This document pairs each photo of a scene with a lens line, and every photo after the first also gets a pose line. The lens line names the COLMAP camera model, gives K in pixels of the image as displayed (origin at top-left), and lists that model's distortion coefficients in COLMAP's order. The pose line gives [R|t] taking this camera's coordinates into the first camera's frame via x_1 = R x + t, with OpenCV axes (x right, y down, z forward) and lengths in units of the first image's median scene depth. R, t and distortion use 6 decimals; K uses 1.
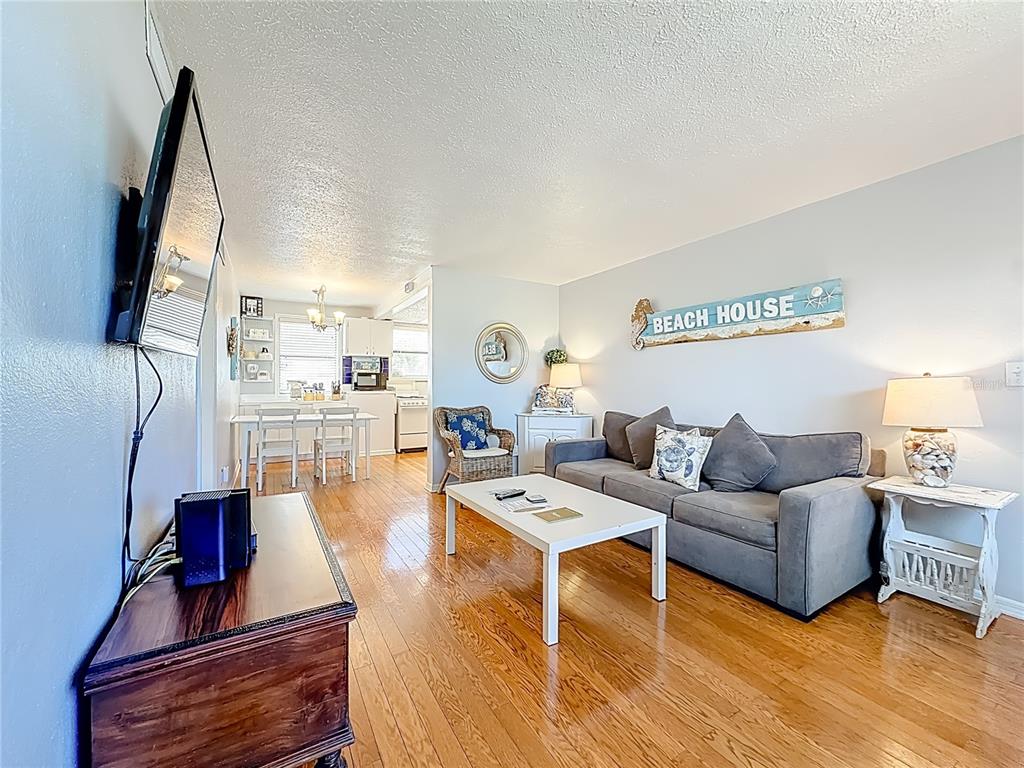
lens RADIAL K [[414.5, 0, 515.2], [0, 414.5, 387.1], [0, 0, 1]] dist [0.001633, -0.000390]
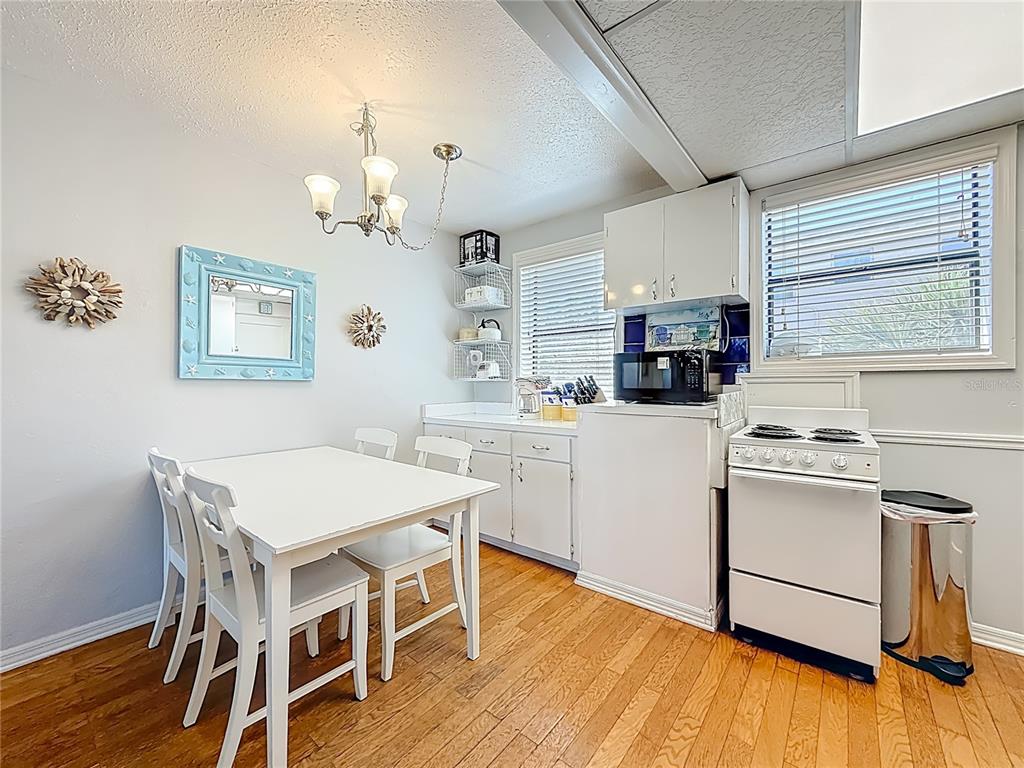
lens RADIAL K [[414.5, 0, 515.5], [0, 414.5, 381.7], [0, 0, 1]] dist [0.001633, -0.000390]
pose [[0.338130, -0.004718, -0.941087, -0.070486], [0.003826, 0.999986, -0.003639, -0.009354], [0.941091, -0.002371, 0.338144, 0.804162]]
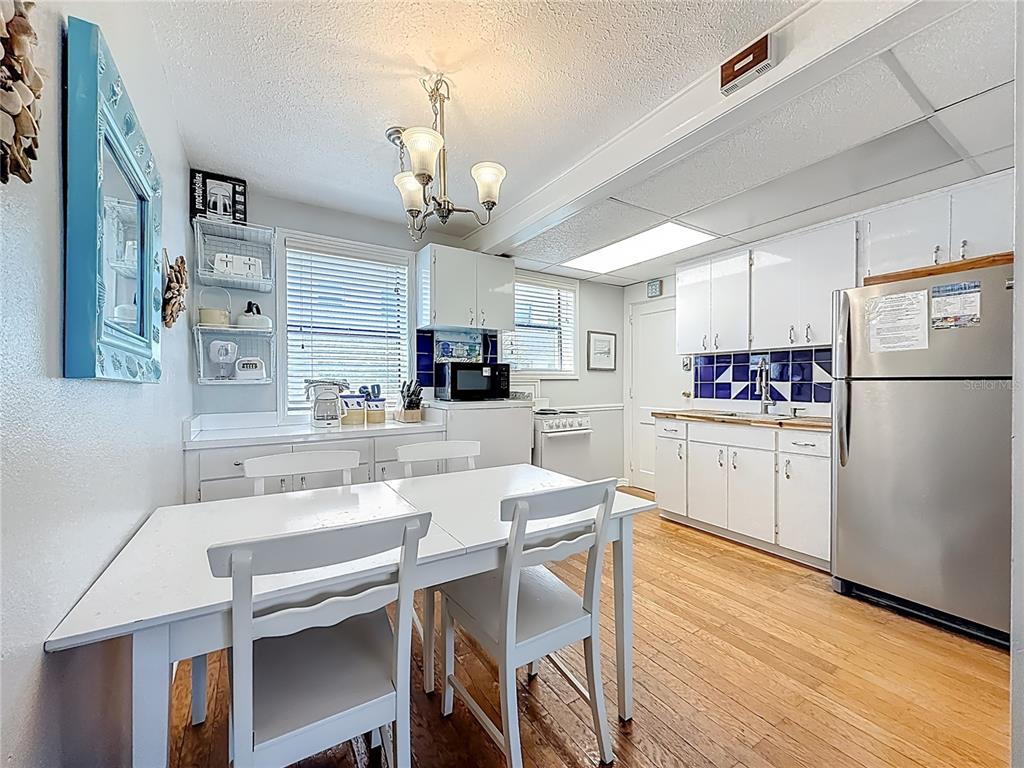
lens RADIAL K [[414.5, 0, 516.3], [0, 414.5, 386.6], [0, 0, 1]] dist [0.001633, -0.000390]
pose [[0.999441, -0.009448, 0.032082, -0.334712], [0.009368, 0.999953, 0.002640, -0.008581], [-0.032106, -0.002338, 0.999482, 0.544132]]
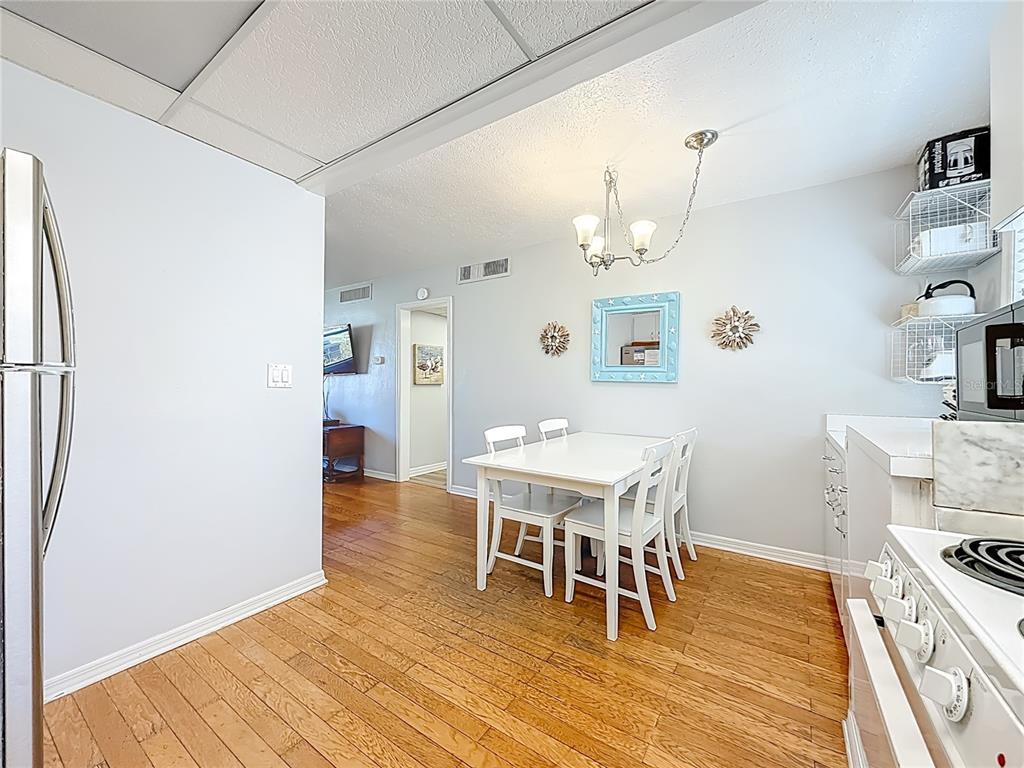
lens RADIAL K [[414.5, 0, 515.6], [0, 414.5, 380.0], [0, 0, 1]] dist [0.001633, -0.000390]
pose [[-0.907169, -0.011683, -0.420603, -0.145400], [-0.009408, 0.999928, -0.007483, -0.010303], [0.420660, -0.002831, -0.907214, 1.095466]]
